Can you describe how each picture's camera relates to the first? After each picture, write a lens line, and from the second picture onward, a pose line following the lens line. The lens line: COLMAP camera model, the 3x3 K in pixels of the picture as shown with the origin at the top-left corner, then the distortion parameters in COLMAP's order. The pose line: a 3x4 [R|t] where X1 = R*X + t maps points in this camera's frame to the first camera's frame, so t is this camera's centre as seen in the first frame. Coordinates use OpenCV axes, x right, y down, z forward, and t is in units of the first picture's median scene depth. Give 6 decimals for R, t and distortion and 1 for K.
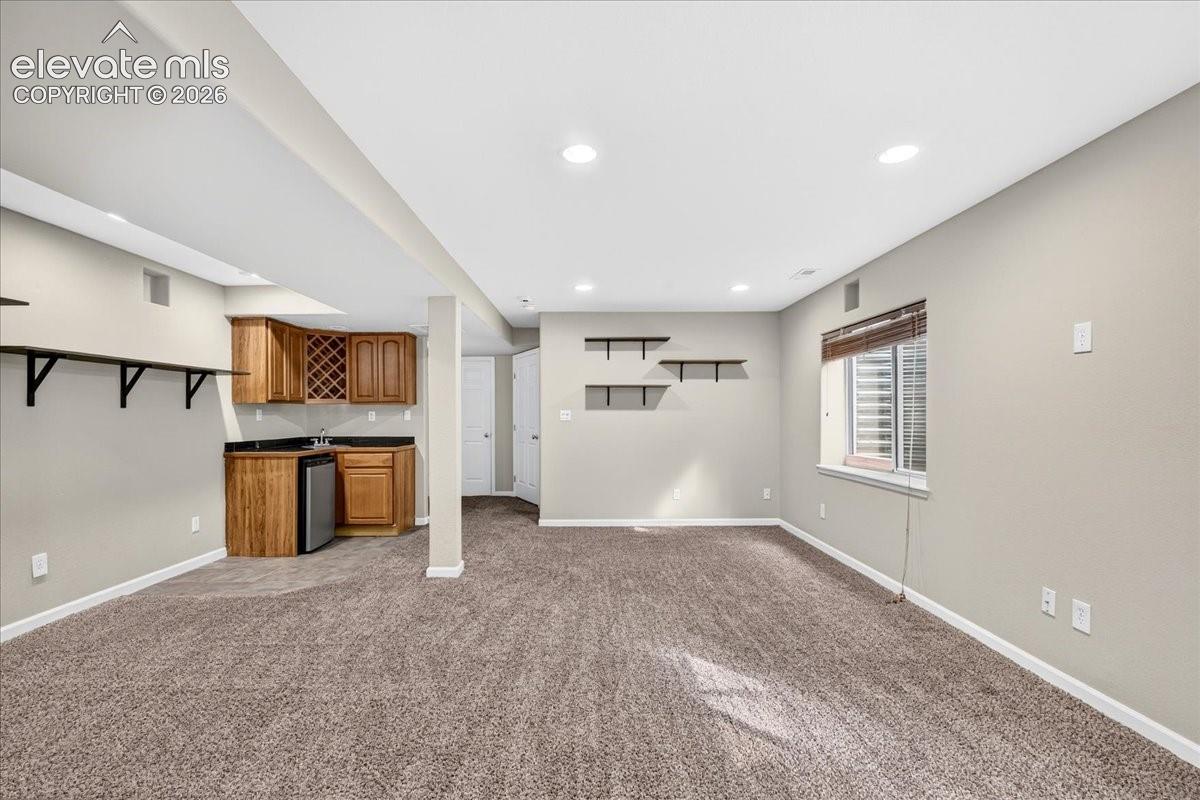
lens RADIAL K [[519.5, 0, 600.0], [0, 519.5, 400.0], [0, 0, 1]] dist [0.001660, 0.000326]
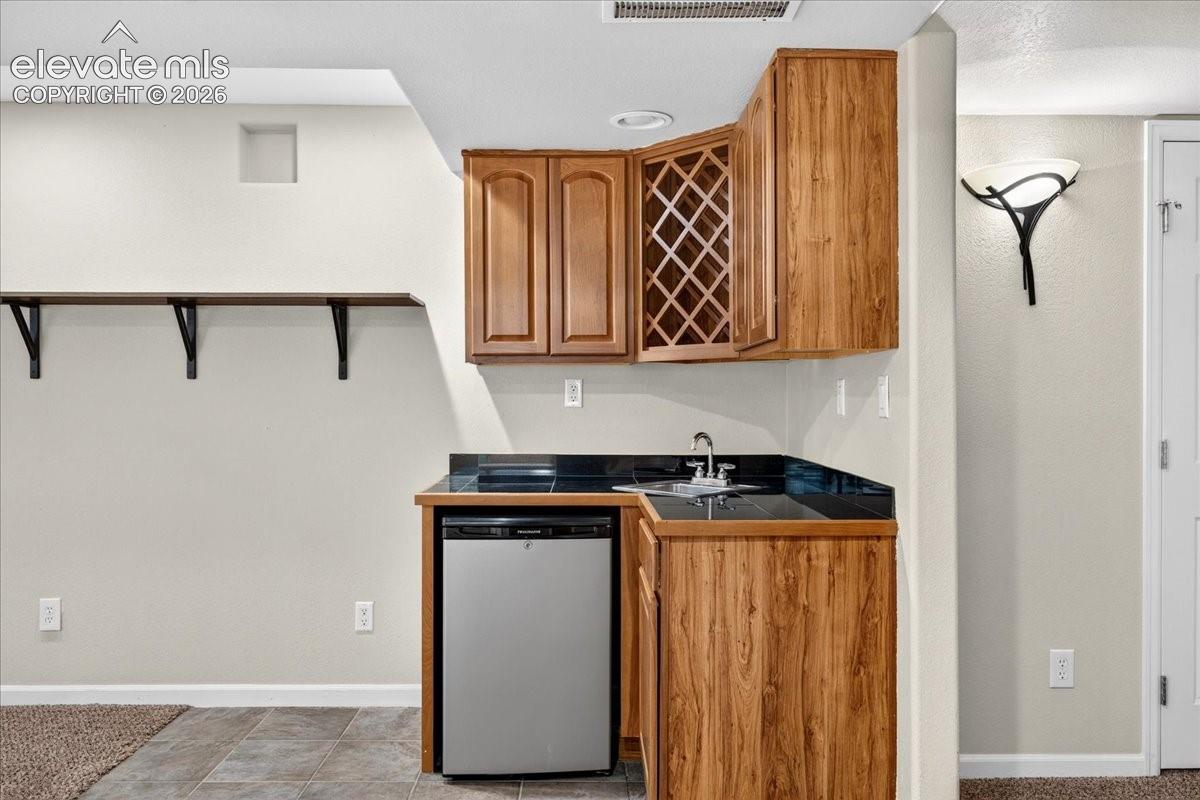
lens RADIAL K [[887.4, 0, 600.0], [0, 887.4, 400.0], [0, 0, 1]] dist [-0.001117, -0.001135]
pose [[0.000933, 0.010742, -0.999942, 0.042939], [0.026434, 0.999593, 0.010763, 0.027146], [0.999650, -0.026442, 0.000649, 1.002749]]
